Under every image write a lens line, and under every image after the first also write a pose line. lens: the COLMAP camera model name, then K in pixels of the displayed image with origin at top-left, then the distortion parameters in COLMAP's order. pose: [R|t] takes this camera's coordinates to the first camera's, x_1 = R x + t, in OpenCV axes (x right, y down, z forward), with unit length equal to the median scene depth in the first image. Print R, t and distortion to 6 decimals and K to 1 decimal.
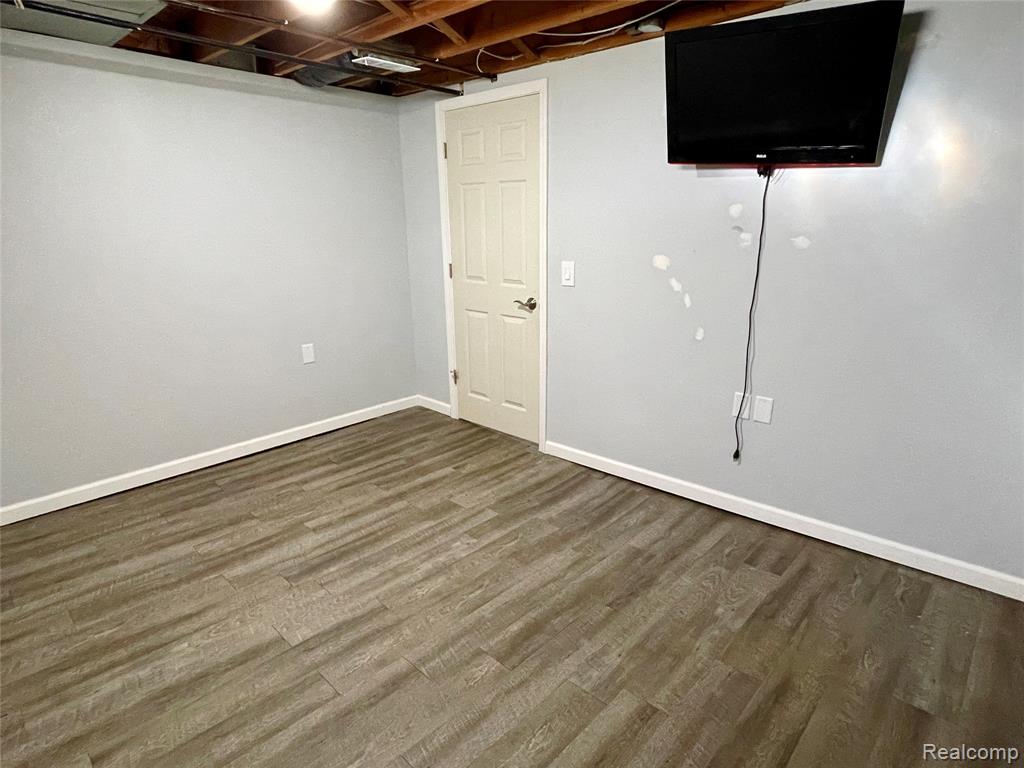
lens RADIAL K [[564.4, 0, 512.0], [0, 564.4, 384.0], [0, 0, 1]] dist [-0.001915, -0.001713]
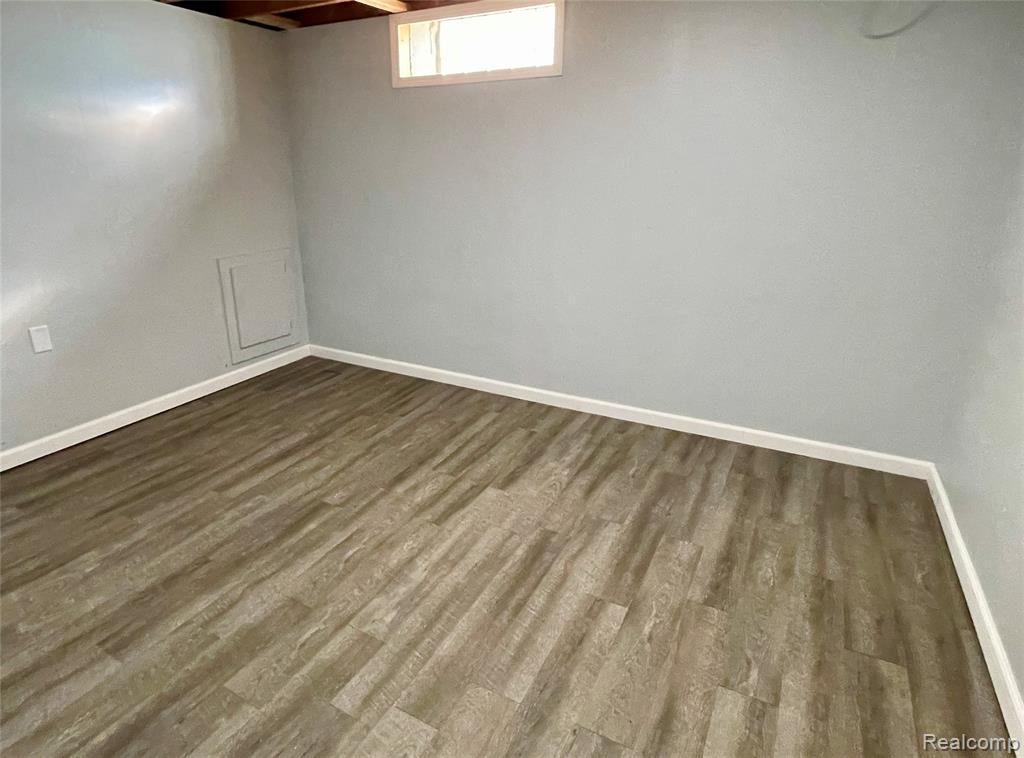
lens RADIAL K [[596.3, 0, 512.0], [0, 596.3, 379.0], [0, 0, 1]] dist [-0.027530, -0.001458]
pose [[-0.963187, 0.093464, -0.252062, -0.093130], [-0.073015, 0.811423, 0.579881, -0.439035], [0.258727, 0.576938, -0.774728, 1.565500]]
